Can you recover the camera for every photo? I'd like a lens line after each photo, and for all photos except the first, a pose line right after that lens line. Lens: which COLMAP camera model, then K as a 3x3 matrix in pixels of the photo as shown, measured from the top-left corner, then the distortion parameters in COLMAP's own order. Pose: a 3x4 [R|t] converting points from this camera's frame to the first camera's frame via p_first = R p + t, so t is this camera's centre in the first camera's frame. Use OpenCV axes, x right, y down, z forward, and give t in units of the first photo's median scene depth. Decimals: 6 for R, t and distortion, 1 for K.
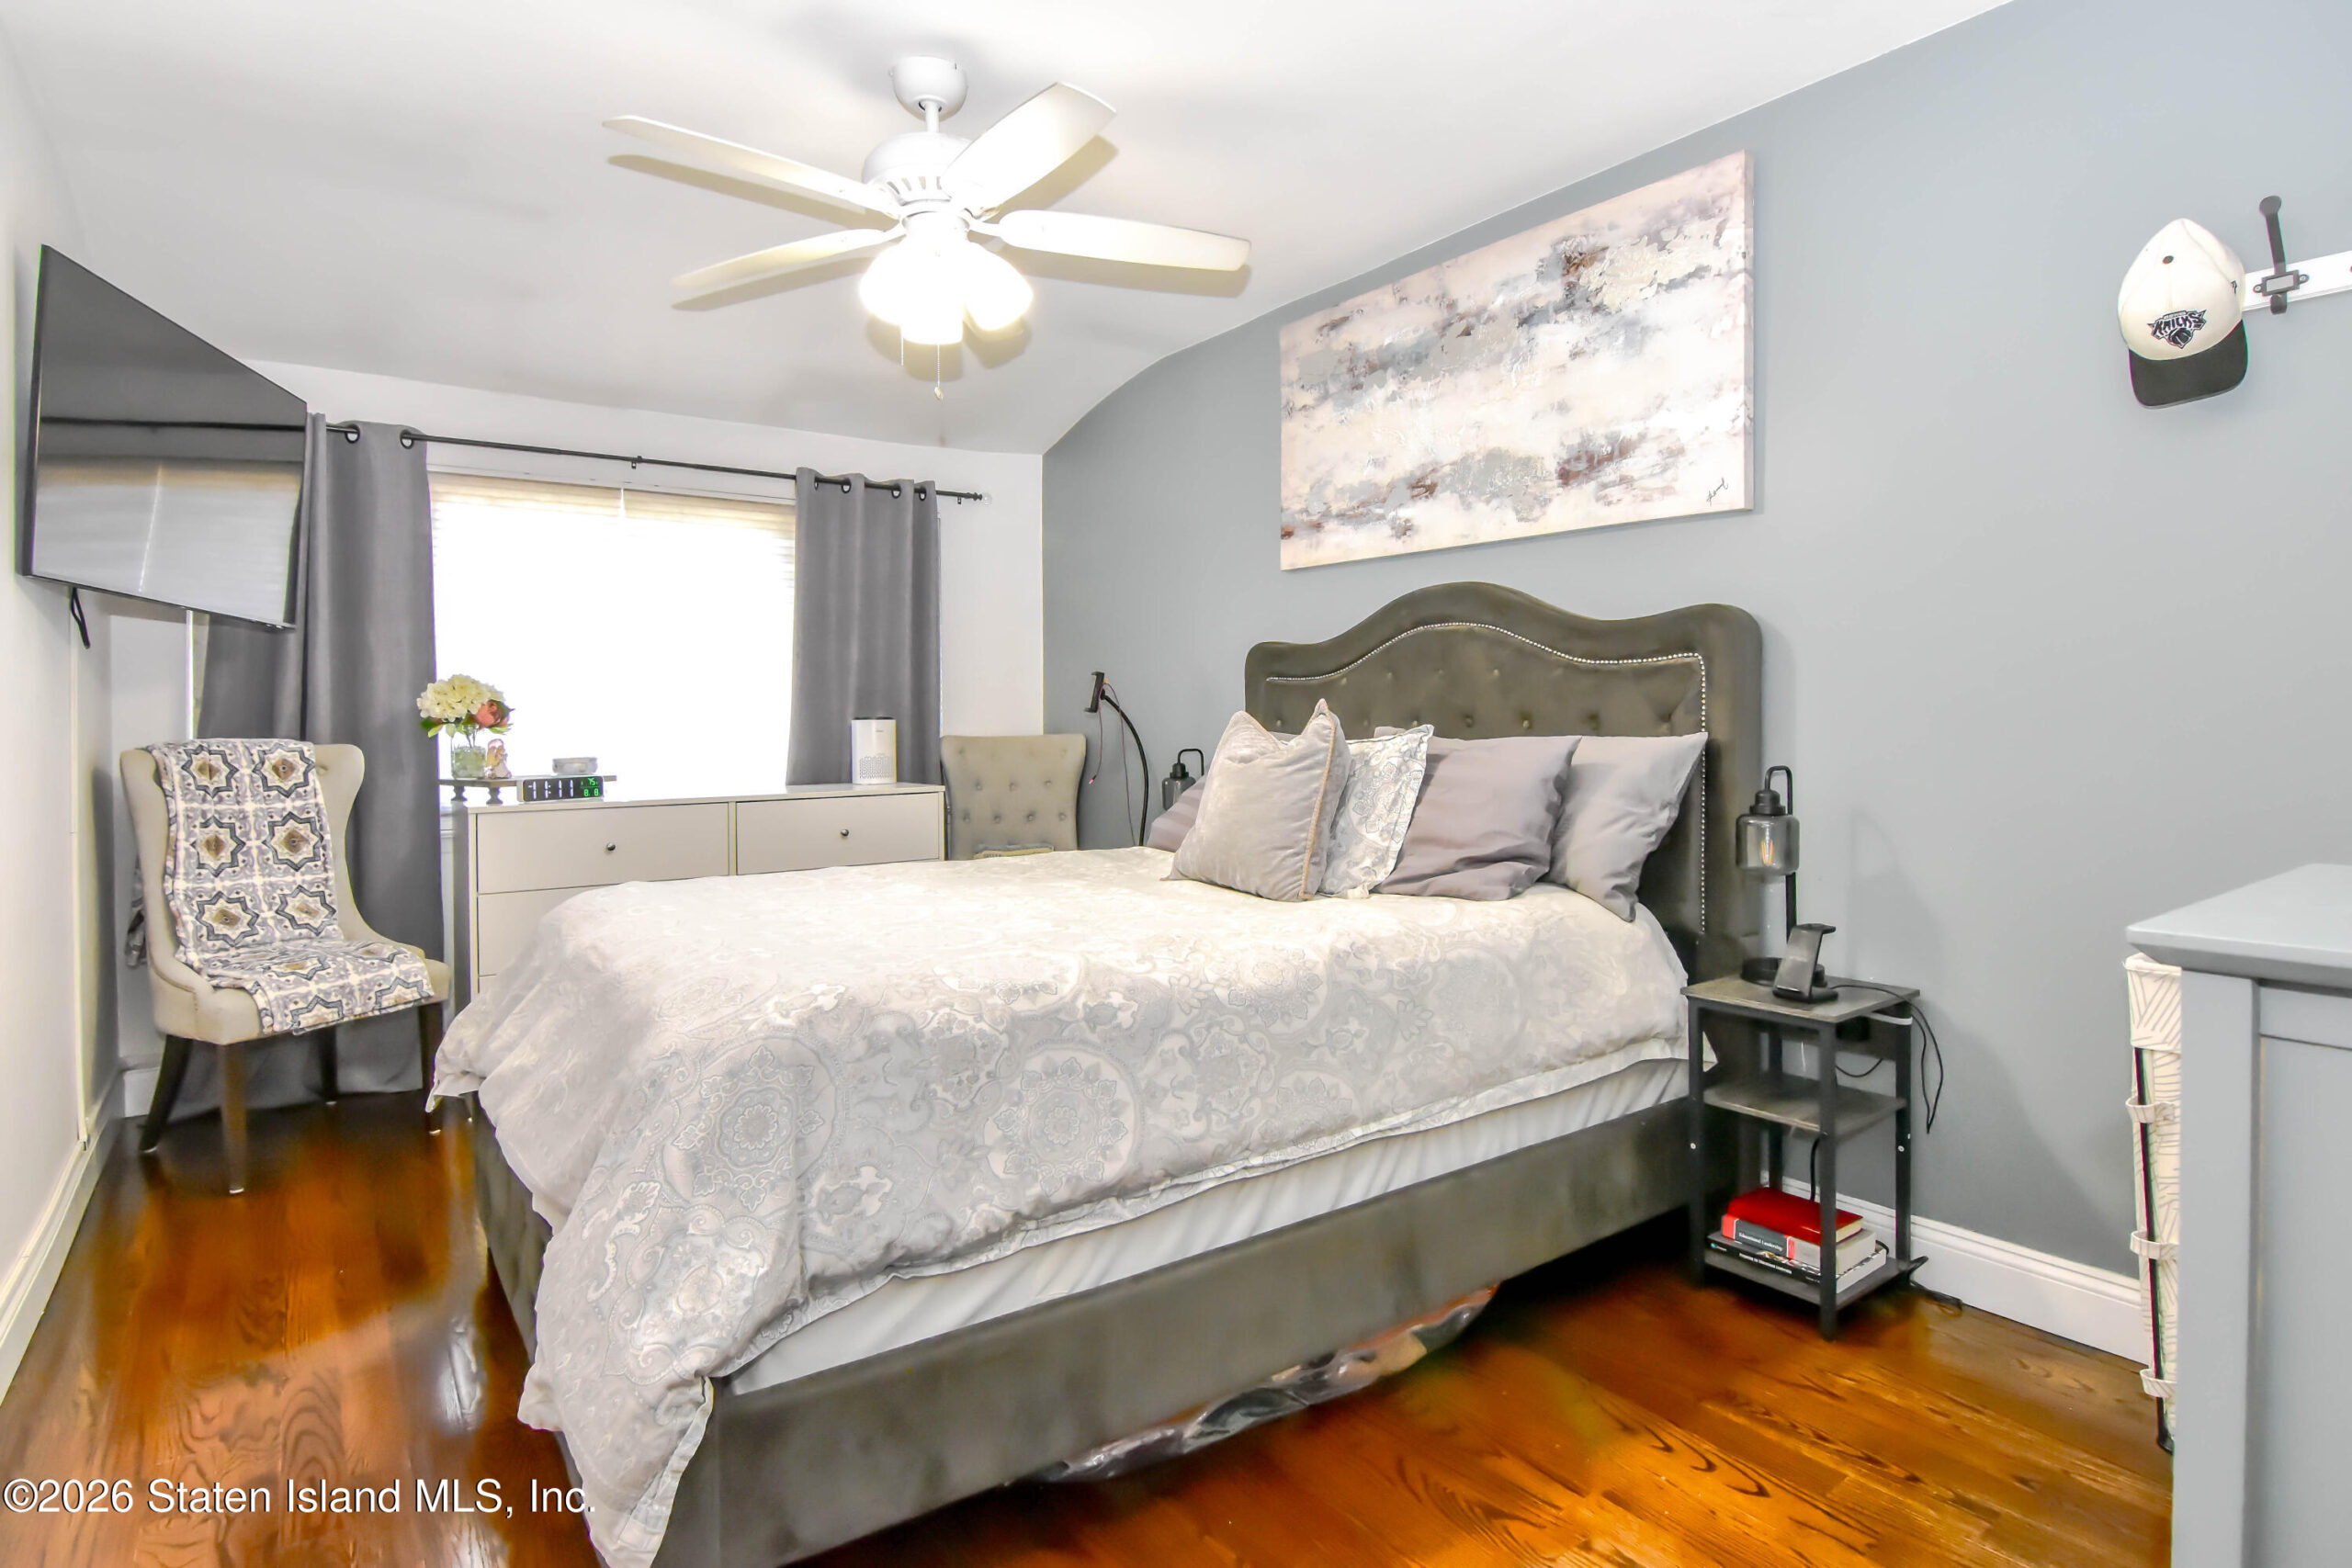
lens RADIAL K [[1219.2, 0, 1184.4], [0, 1219.2, 740.9], [0, 0, 1]] dist [-0.002588, -0.000099]
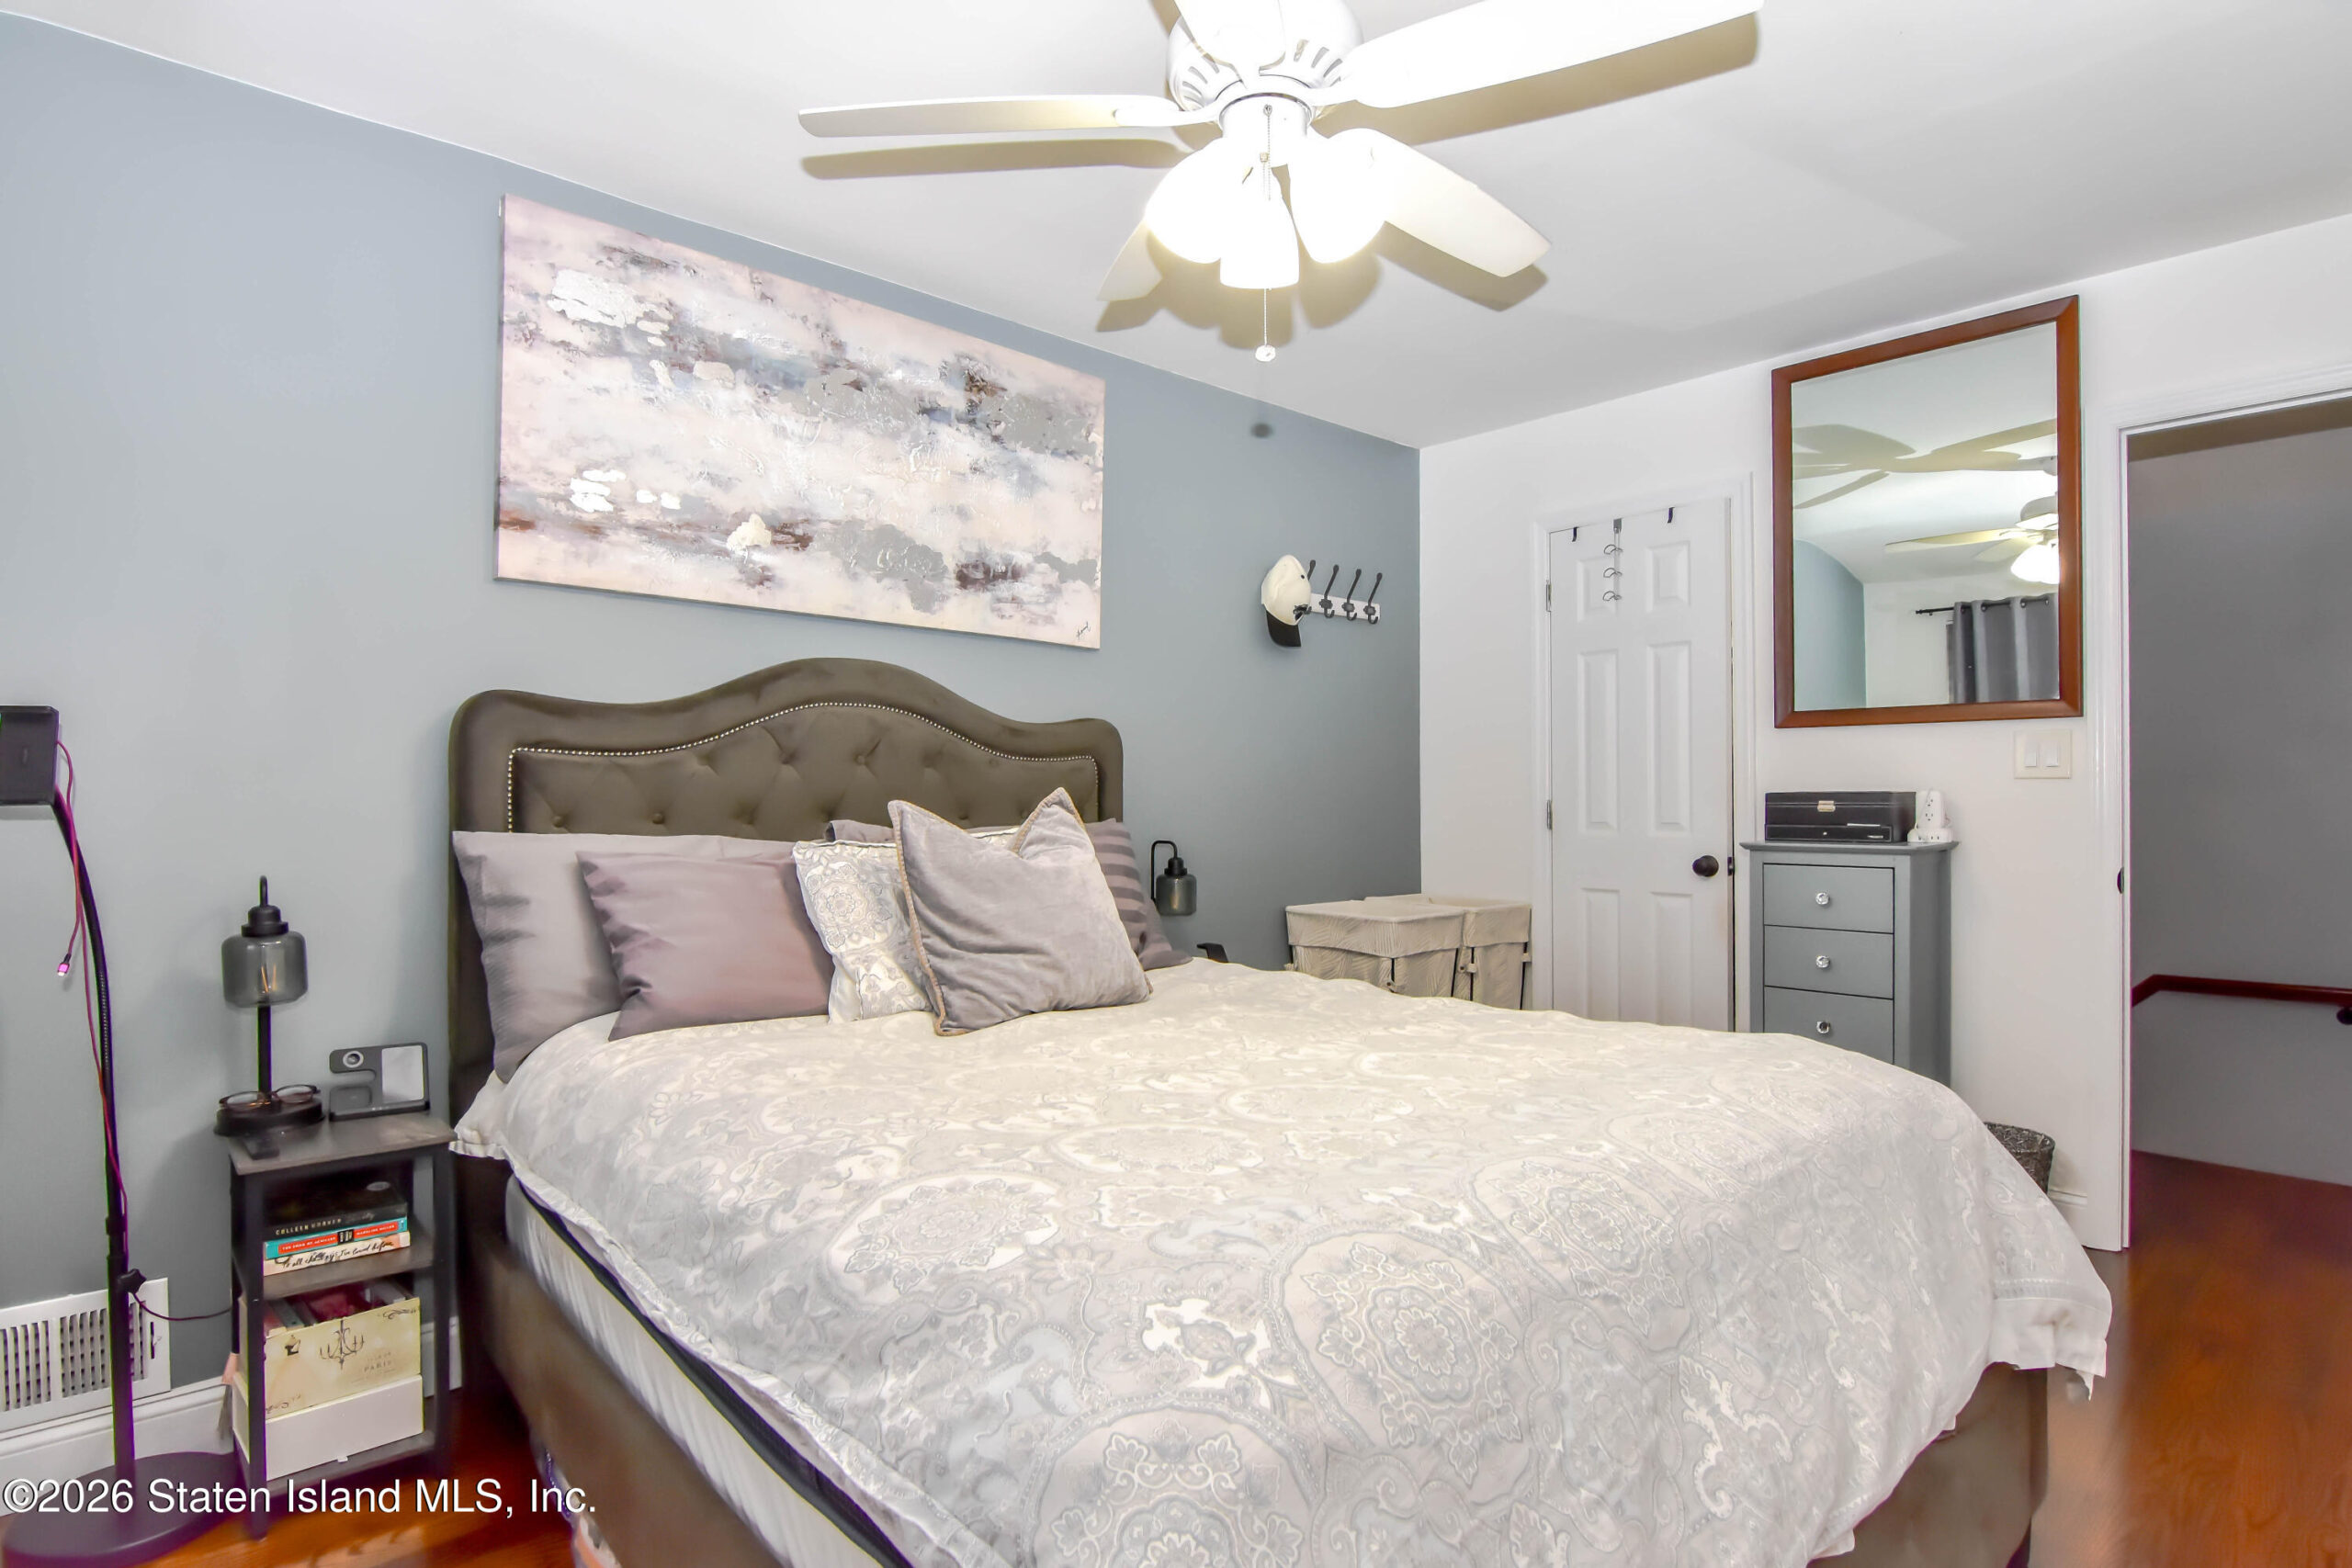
lens RADIAL K [[1222.6, 0, 1181.2], [0, 1222.6, 809.0], [0, 0, 1]] dist [-0.000489, -0.000457]
pose [[-0.120220, 0.000749, 0.992747, -0.724589], [0.025903, 0.999662, 0.002383, -0.015995], [-0.992409, 0.026002, -0.120199, 0.904226]]
